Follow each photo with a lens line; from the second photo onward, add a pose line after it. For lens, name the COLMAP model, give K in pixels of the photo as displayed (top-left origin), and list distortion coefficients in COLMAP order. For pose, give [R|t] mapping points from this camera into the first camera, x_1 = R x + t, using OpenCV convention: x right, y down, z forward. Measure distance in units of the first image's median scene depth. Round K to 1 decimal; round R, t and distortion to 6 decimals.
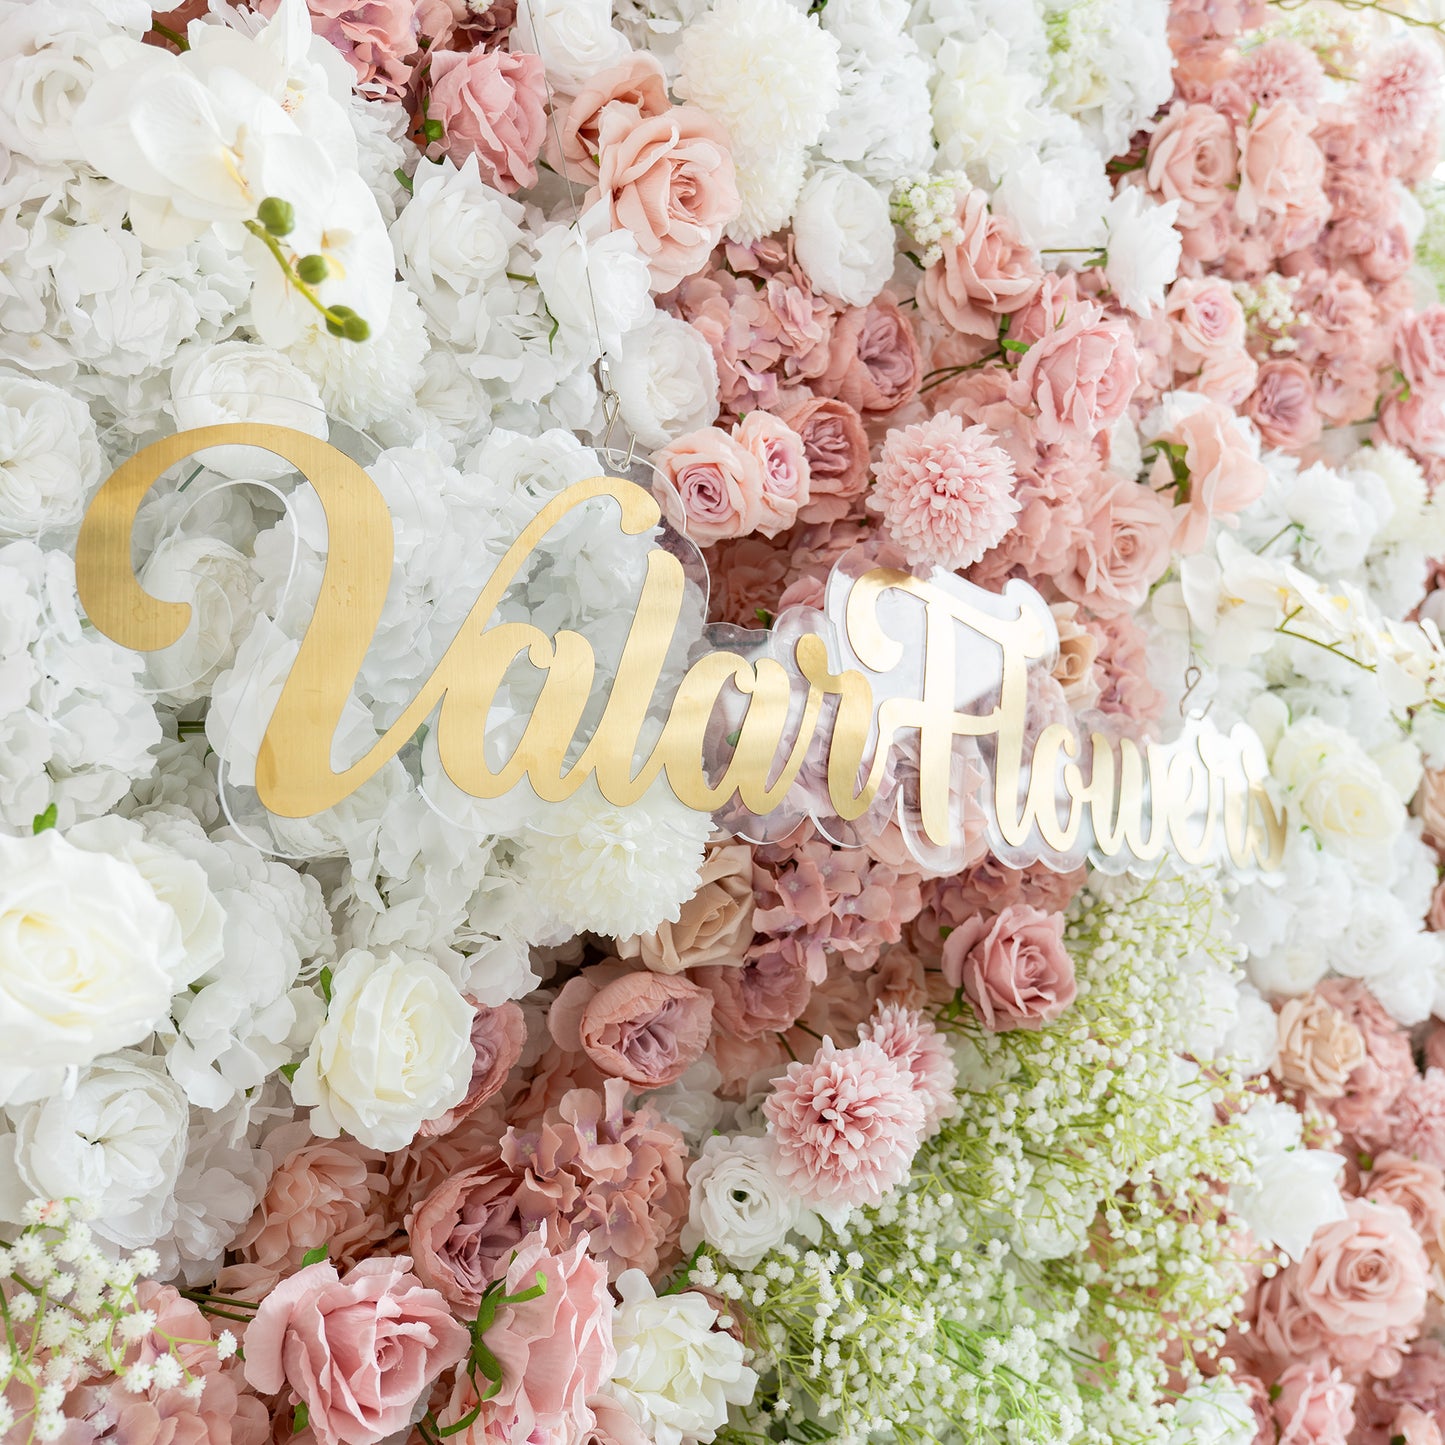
lens RADIAL K [[1490.0, 0, 722.5], [0, 1490.0, 722.5], [0, 0, 1]] dist [-0.018917, -0.020781]
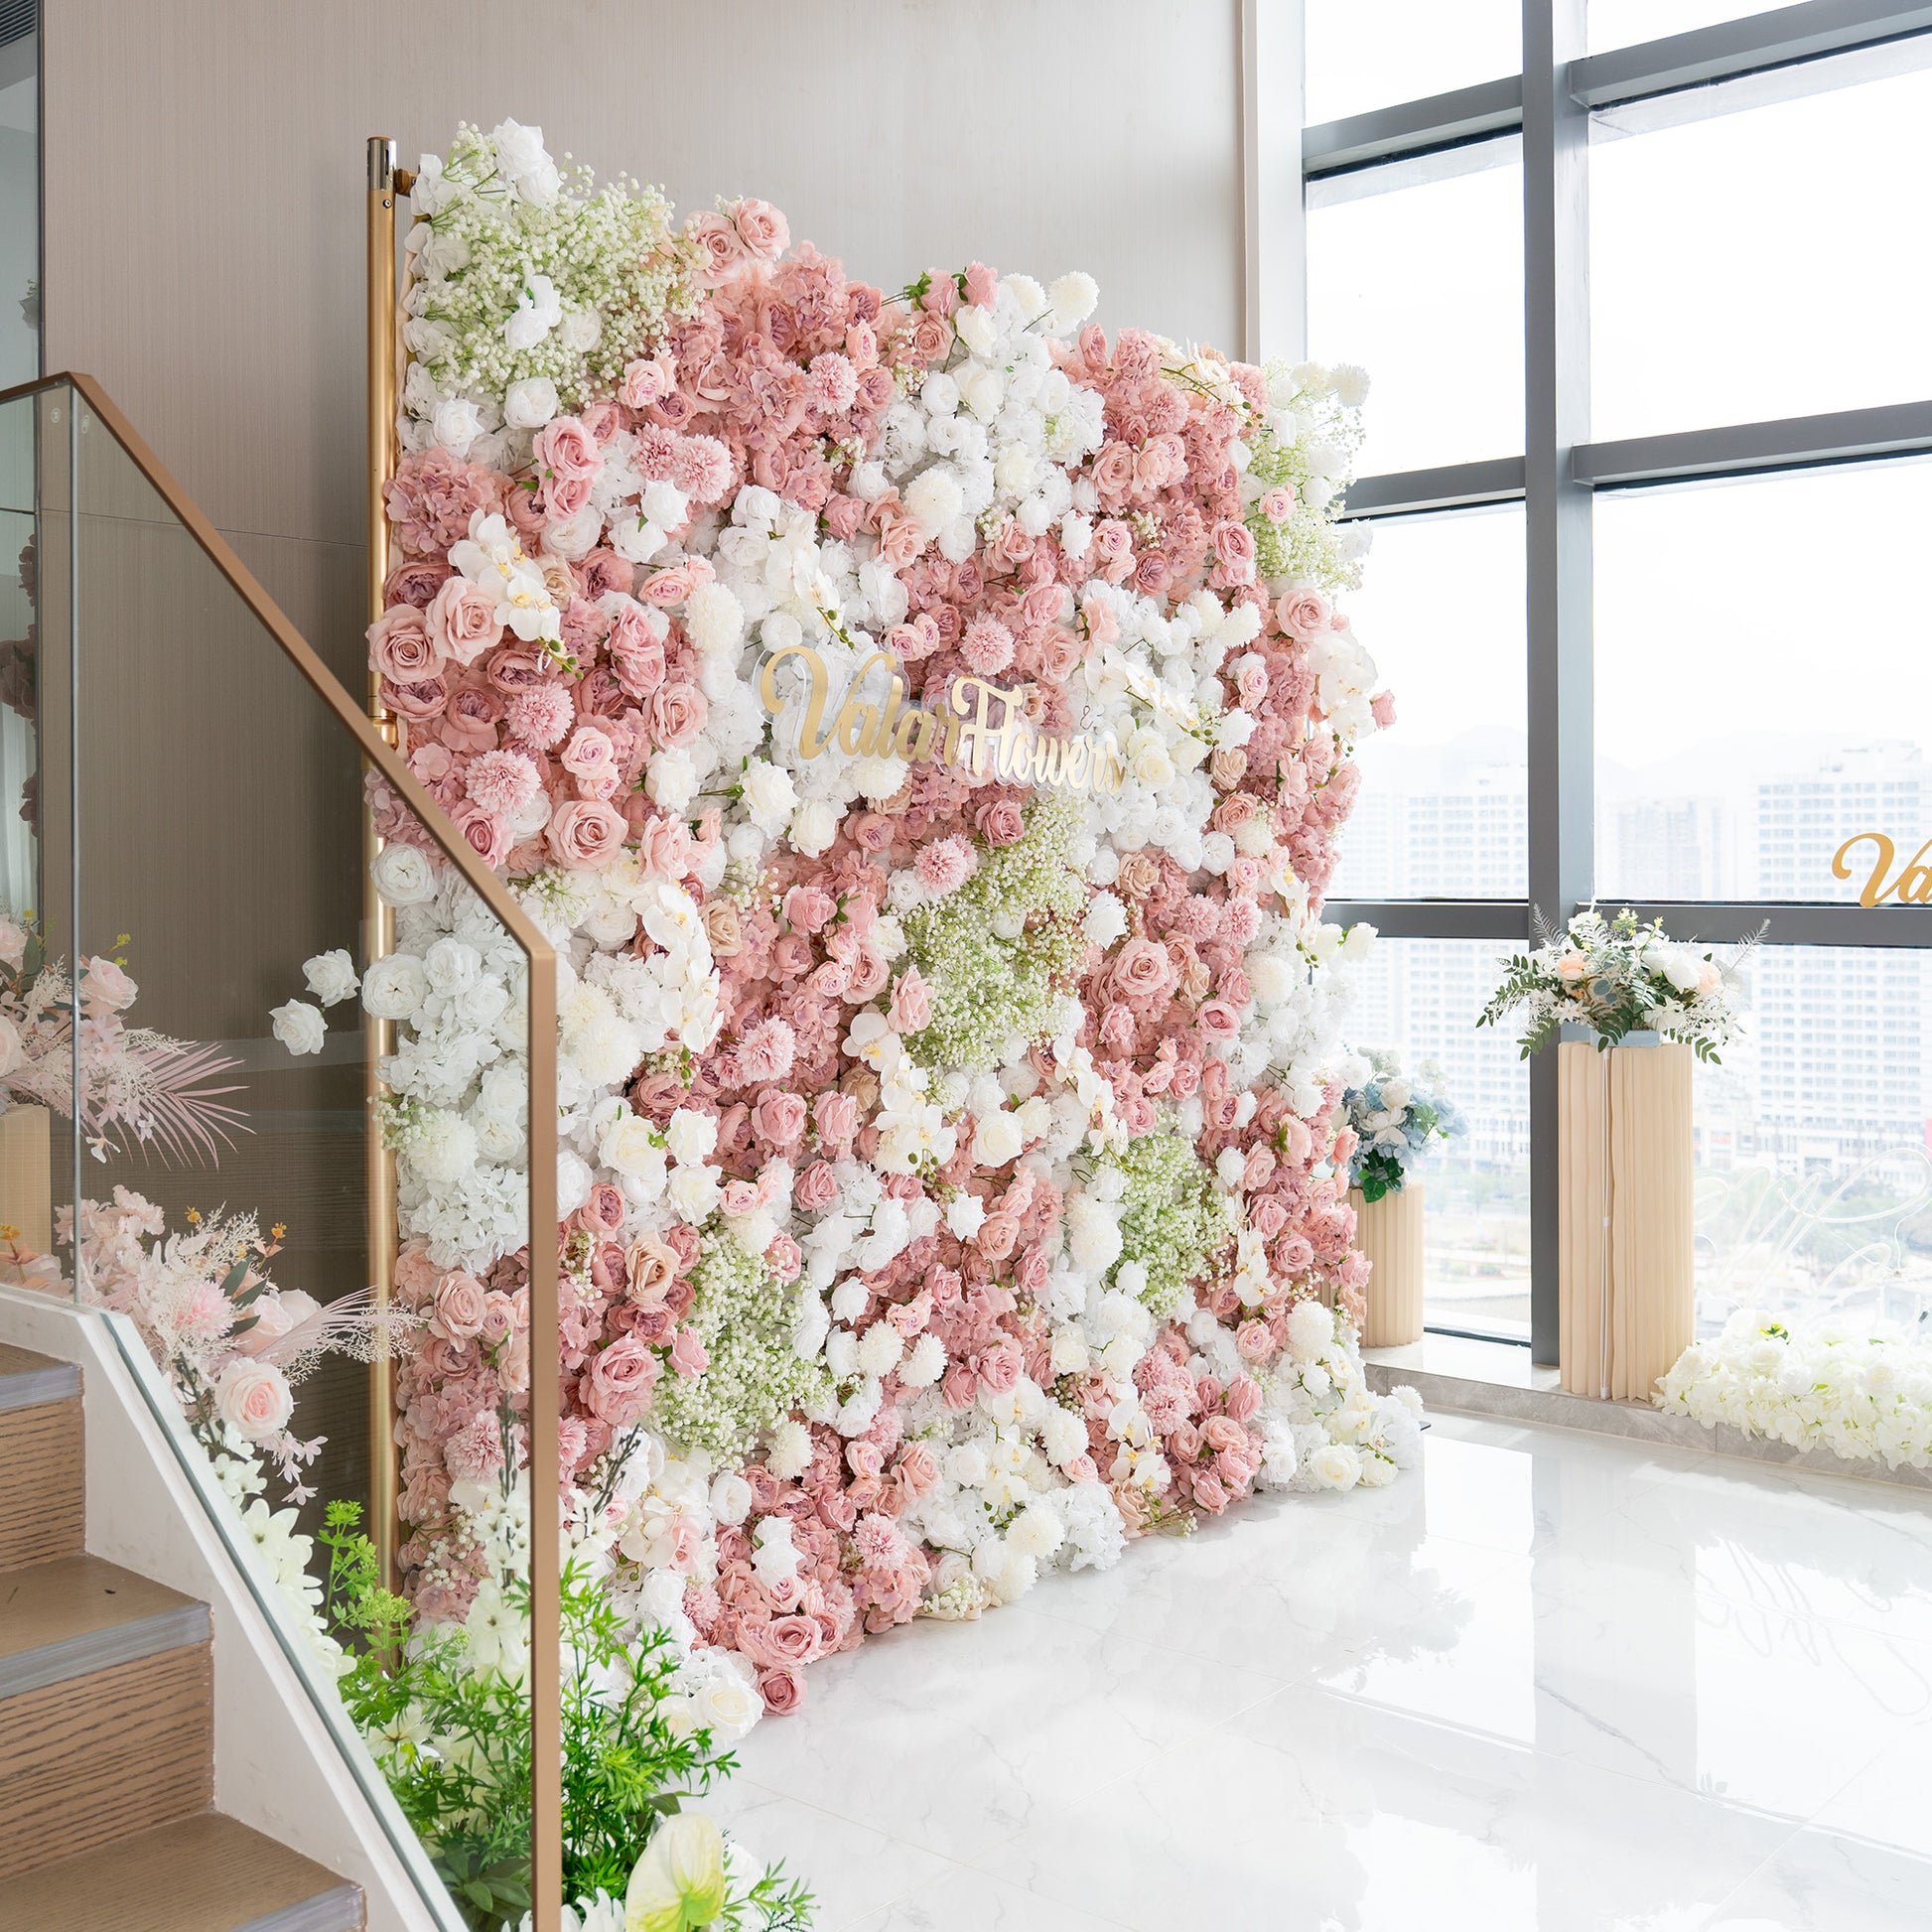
lens RADIAL K [[2210.2, 0, 968.1], [0, 2210.2, 893.7], [0, 0, 1]] dist [0.012667, 0.009897]
pose [[0.986491, 0.046896, 0.156961, -0.476936], [-0.068842, 0.988114, 0.137445, -0.249156], [-0.148650, -0.146393, 0.977994, -2.871583]]
